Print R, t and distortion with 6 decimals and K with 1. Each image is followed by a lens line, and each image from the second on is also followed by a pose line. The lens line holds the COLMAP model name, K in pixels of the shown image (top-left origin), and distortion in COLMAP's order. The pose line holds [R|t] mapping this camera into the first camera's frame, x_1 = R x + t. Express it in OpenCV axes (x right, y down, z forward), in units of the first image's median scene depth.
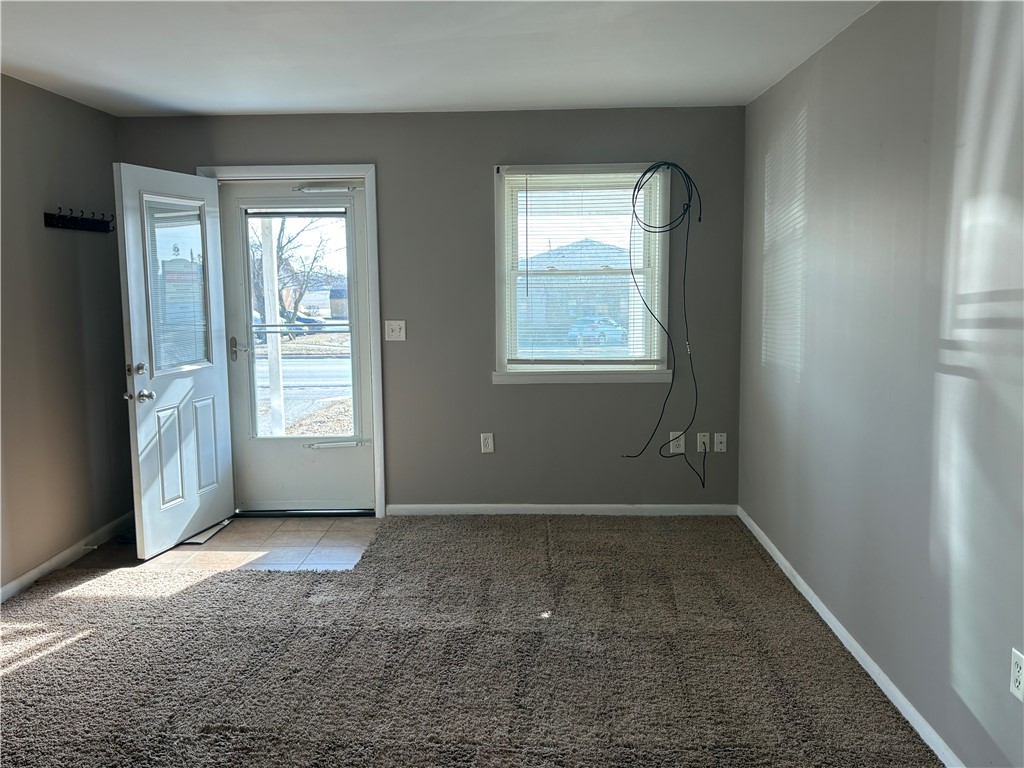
lens RADIAL K [[916.8, 0, 512.0], [0, 916.8, 384.0], [0, 0, 1]] dist [0.138100, -0.000295]
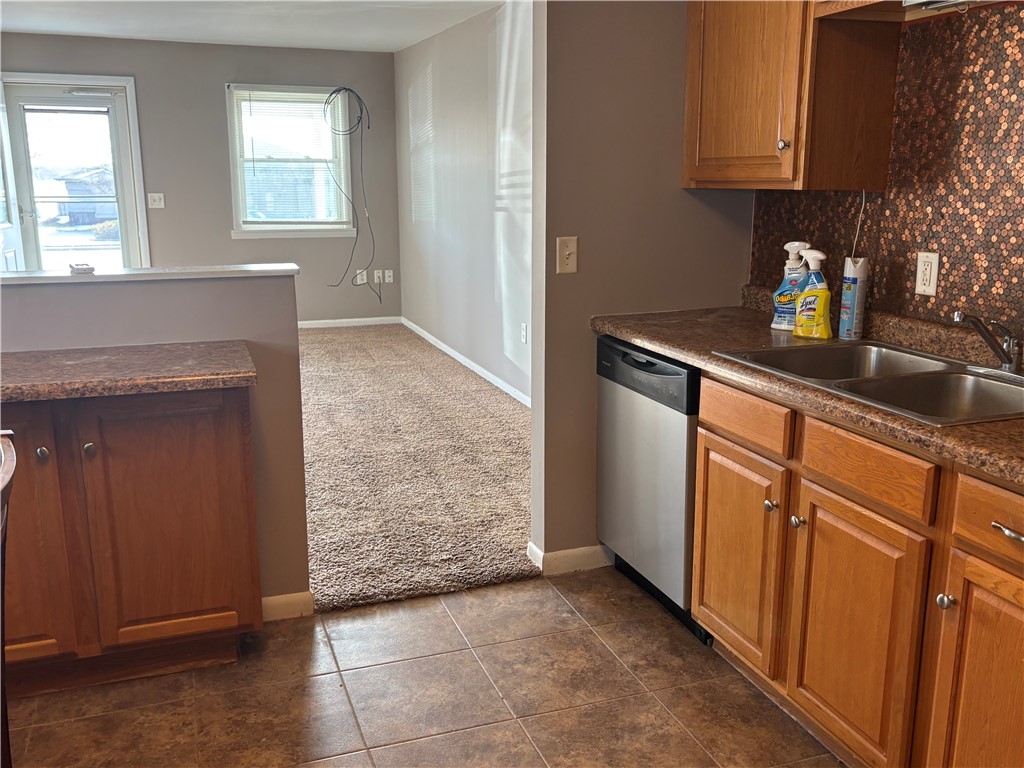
lens RADIAL K [[926.9, 0, 526.2], [0, 926.9, 385.3], [0, 0, 1]] dist [-0.001639, 0.072877]
pose [[0.923367, -0.072187, 0.377072, -0.161021], [0.030595, 0.992876, 0.115157, 0.074466], [-0.382698, -0.094795, 0.918997, -0.529329]]
